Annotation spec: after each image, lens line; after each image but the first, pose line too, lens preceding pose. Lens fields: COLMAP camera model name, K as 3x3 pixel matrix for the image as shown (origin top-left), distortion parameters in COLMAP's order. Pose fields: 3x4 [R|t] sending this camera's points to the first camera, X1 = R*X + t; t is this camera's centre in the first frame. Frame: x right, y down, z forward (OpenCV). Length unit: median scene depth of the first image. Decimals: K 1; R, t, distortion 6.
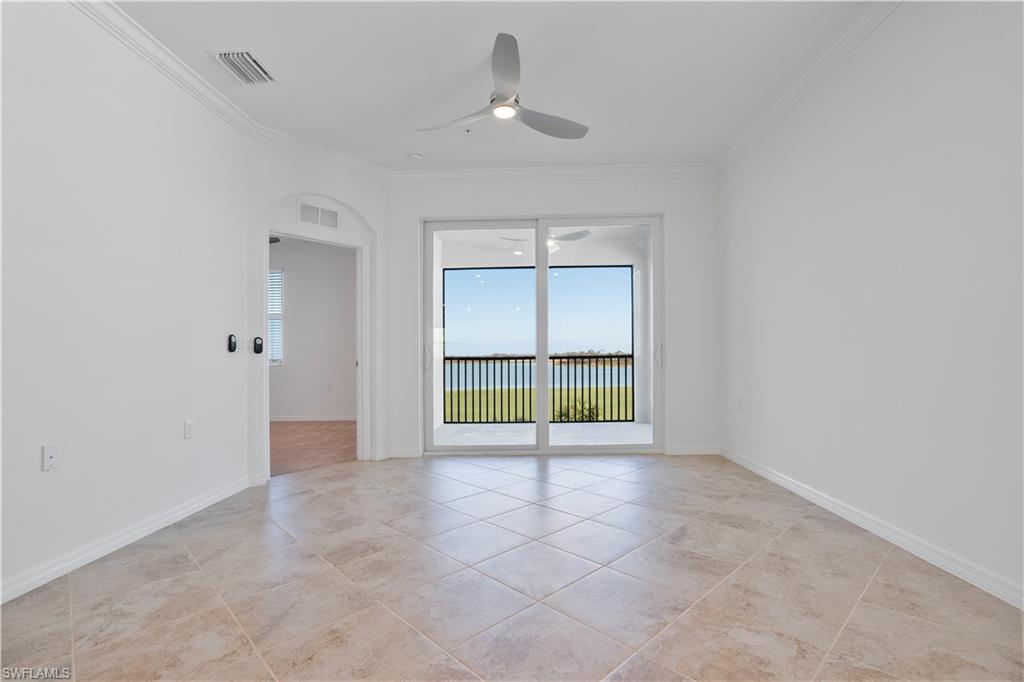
lens RADIAL K [[466.0, 0, 511.2], [0, 466.0, 351.0], [0, 0, 1]] dist [-0.003096, 0.000160]
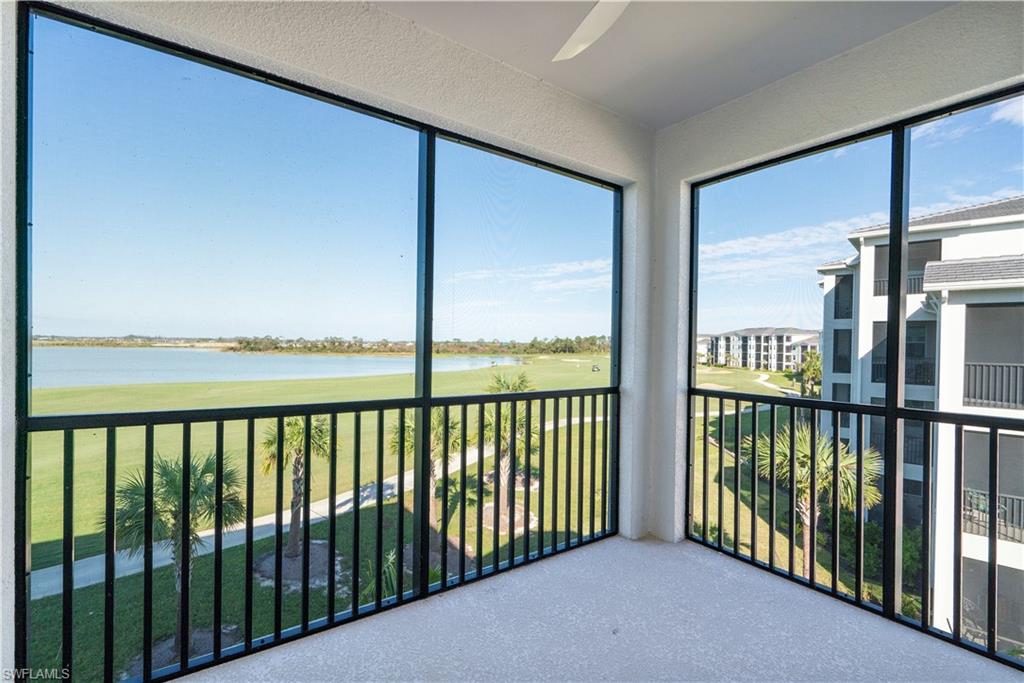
lens RADIAL K [[463.3, 0, 507.5], [0, 463.3, 349.2], [0, 0, 1]] dist [0.000604, -0.000054]
pose [[0.795178, 0.020396, 0.606033, -0.160149], [-0.033462, 0.999387, 0.010271, -0.047232], [-0.605452, -0.028446, 0.795373, 1.162924]]
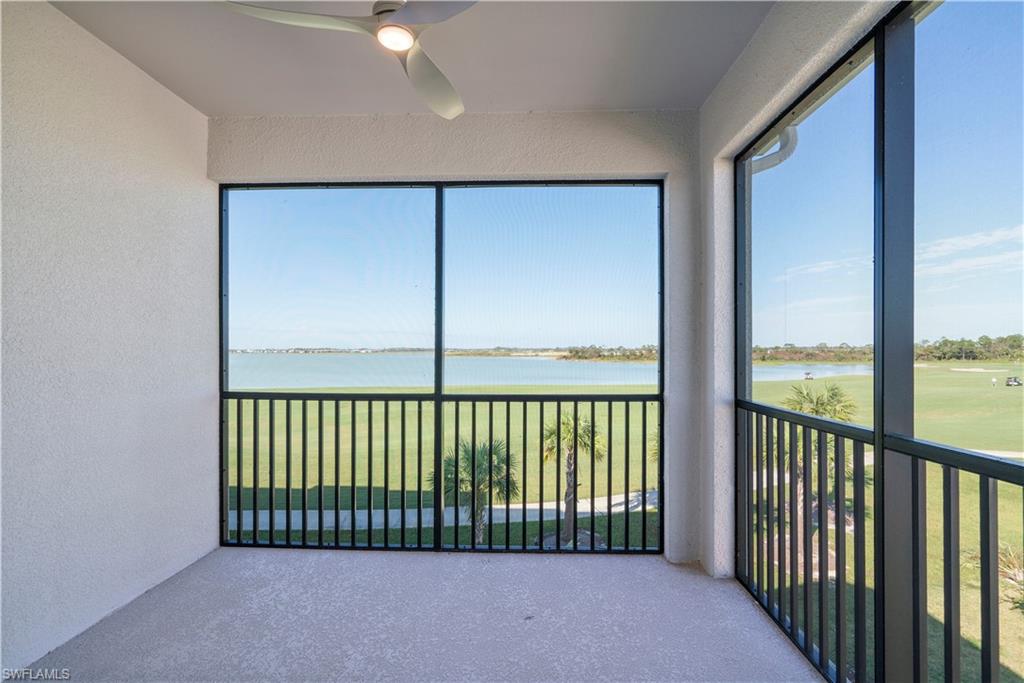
lens RADIAL K [[465.8, 0, 515.9], [0, 465.8, 347.7], [0, 0, 1]] dist [-0.002188, 0.000202]
pose [[0.999904, 0.013109, 0.004589, 0.207905], [-0.013139, 0.999893, 0.006502, -0.056330], [-0.004503, -0.006562, 0.999968, 0.954970]]
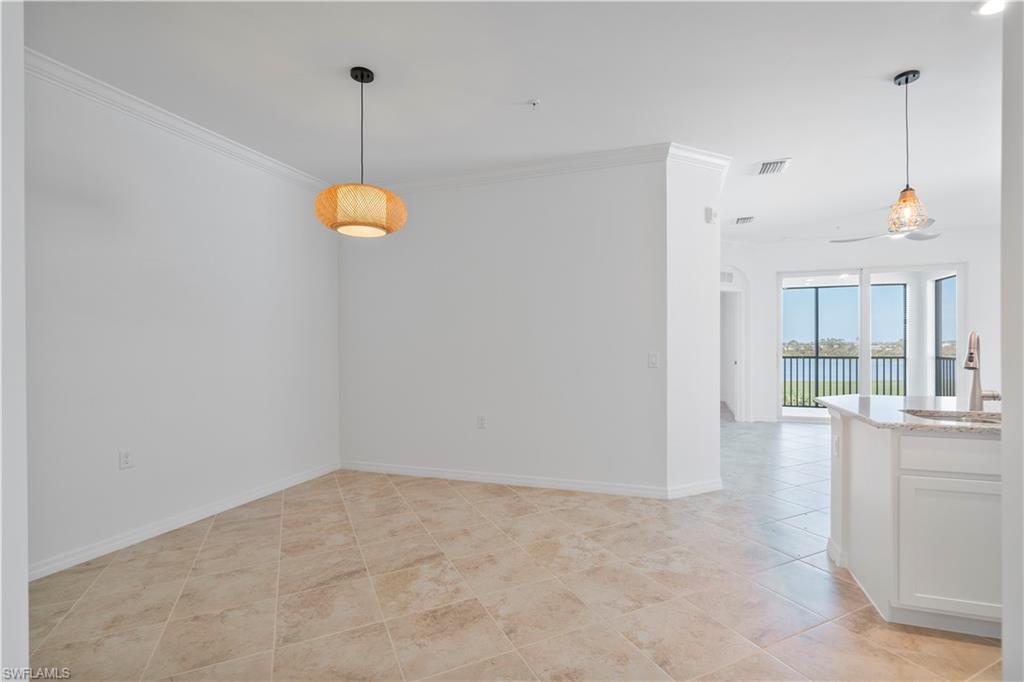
lens RADIAL K [[465.8, 0, 515.9], [0, 465.8, 347.2], [0, 0, 1]] dist [-0.002188, 0.000202]
pose [[0.953525, 0.009235, -0.301171, -0.581550], [-0.004199, 0.999840, 0.017366, -0.054309], [0.301283, -0.015294, 0.953412, -0.804229]]
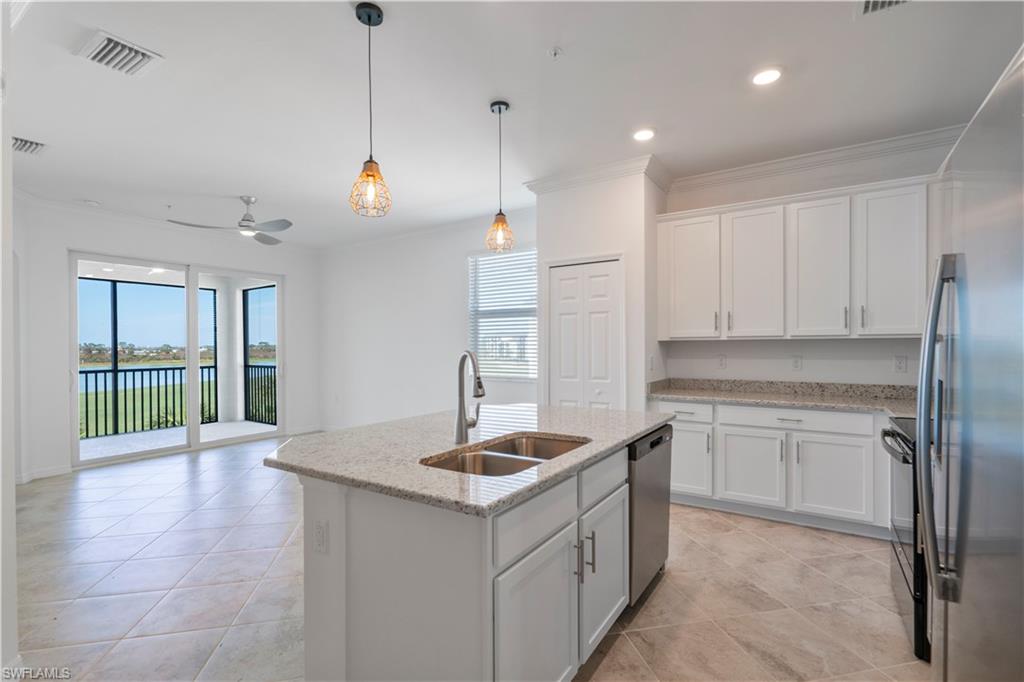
lens RADIAL K [[465.8, 0, 515.9], [0, 465.8, 347.2], [0, 0, 1]] dist [-0.002188, 0.000202]
pose [[0.511843, 0.006485, 0.859055, -0.602342], [-0.007858, 0.999965, -0.002867, -0.066750], [-0.859043, -0.005283, 0.511876, -0.429453]]
